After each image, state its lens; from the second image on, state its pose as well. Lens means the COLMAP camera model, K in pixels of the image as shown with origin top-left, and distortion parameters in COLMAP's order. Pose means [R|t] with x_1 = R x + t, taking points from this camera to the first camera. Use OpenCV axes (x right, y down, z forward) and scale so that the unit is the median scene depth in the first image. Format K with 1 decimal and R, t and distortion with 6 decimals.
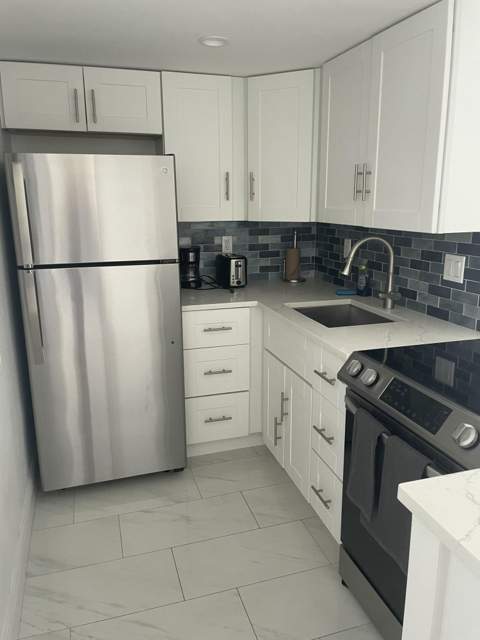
lens RADIAL K [[479.3, 0, 239.7], [0, 479.3, 321.3], [0, 0, 1]] dist [0.030268, -0.079207]
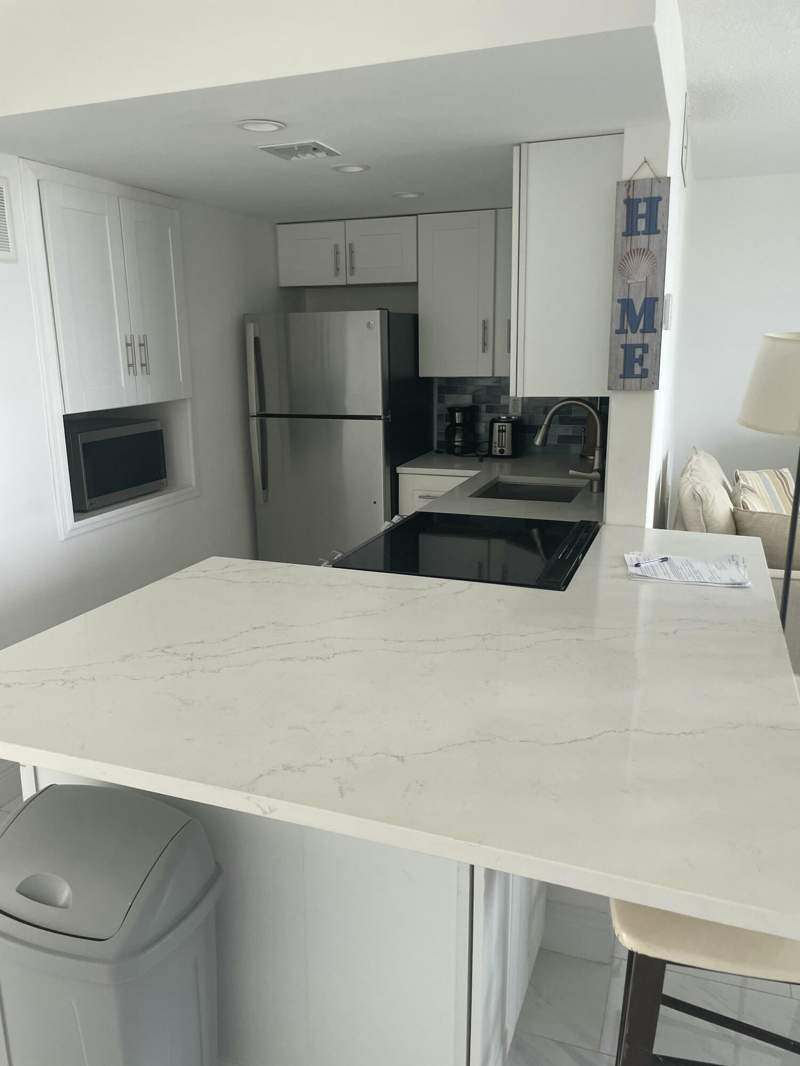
lens RADIAL K [[798.3, 0, 388.5], [0, 798.3, 531.1], [0, 0, 1]] dist [0.030268, -0.079207]
pose [[0.785758, 0.138166, -0.602905, 0.787653], [-0.139614, 0.989195, 0.044734, 0.023623], [0.602572, 0.049024, 0.796558, -0.233797]]
